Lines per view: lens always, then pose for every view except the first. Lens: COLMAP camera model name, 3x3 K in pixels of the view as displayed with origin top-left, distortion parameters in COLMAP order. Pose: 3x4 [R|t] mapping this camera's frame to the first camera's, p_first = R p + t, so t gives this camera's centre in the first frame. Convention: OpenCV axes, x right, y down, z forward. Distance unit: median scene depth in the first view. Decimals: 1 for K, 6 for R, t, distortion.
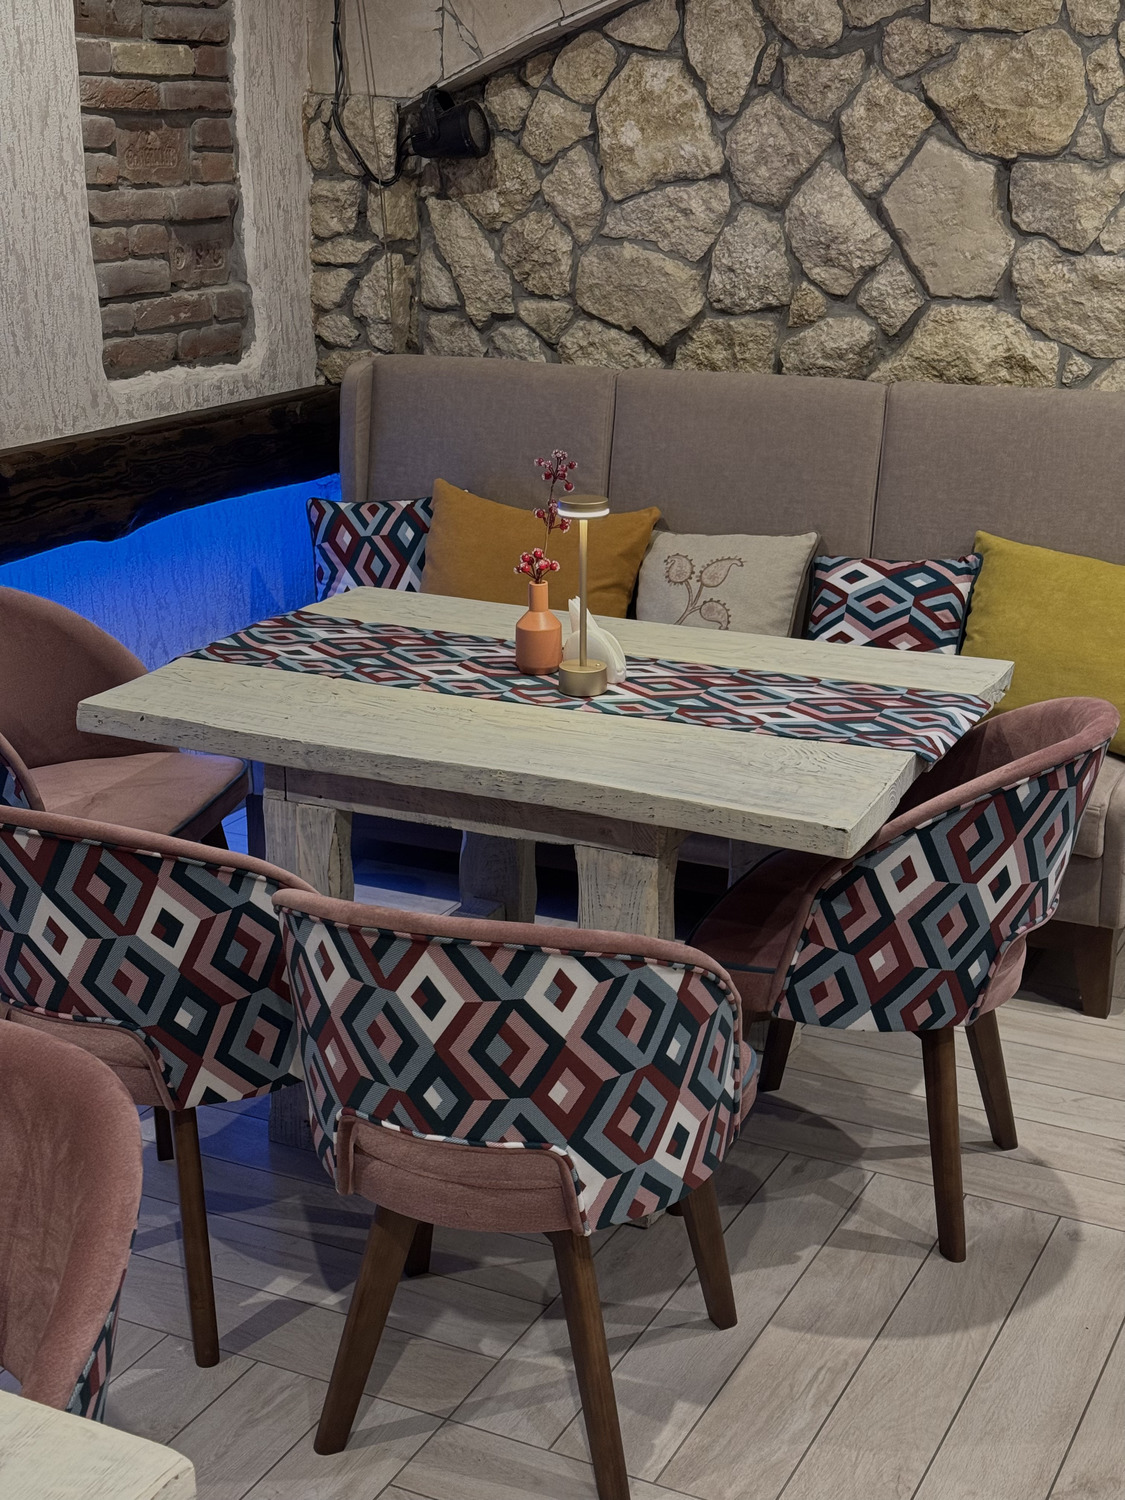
lens RADIAL K [[2137.6, 0, 493.5], [0, 2137.6, 747.0], [0, 0, 1]] dist [0.205362, -0.476927]
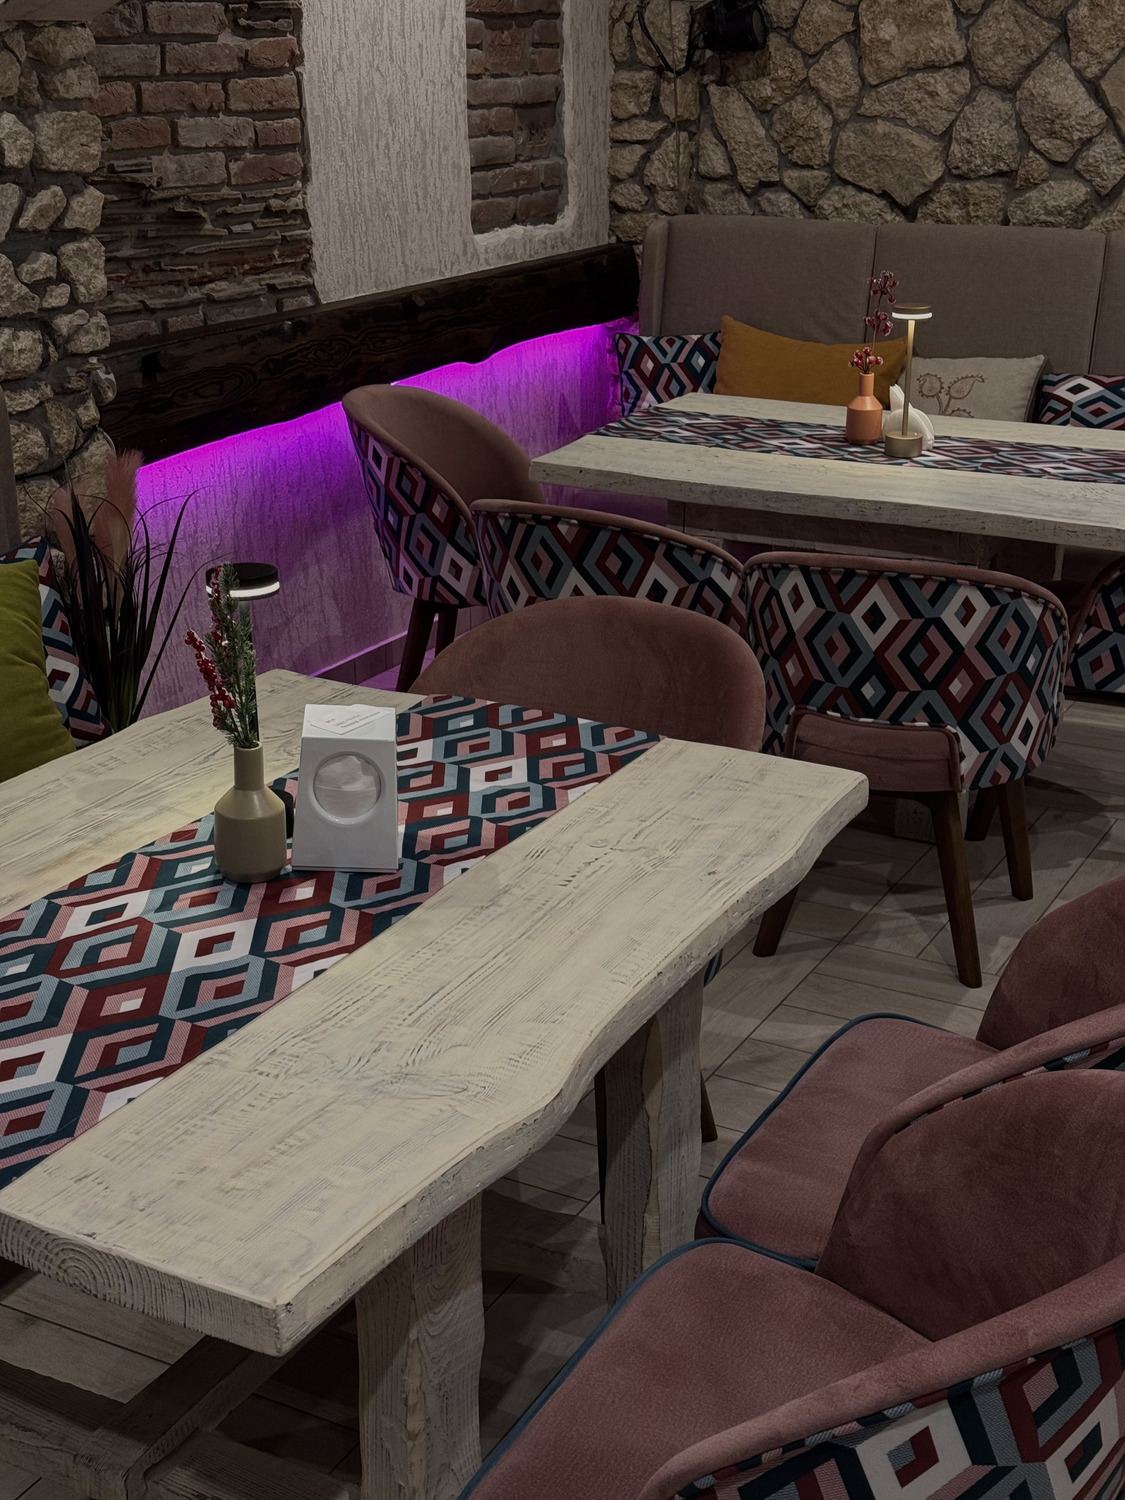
lens RADIAL K [[2137.6, 0, 493.5], [0, 2137.6, 747.0], [0, 0, 1]] dist [0.205362, -0.476927]
pose [[0.999691, 0.006790, -0.023913, -0.130608], [-0.005852, 0.999219, 0.039079, 0.076063], [0.024159, -0.038927, 0.998950, -0.253430]]
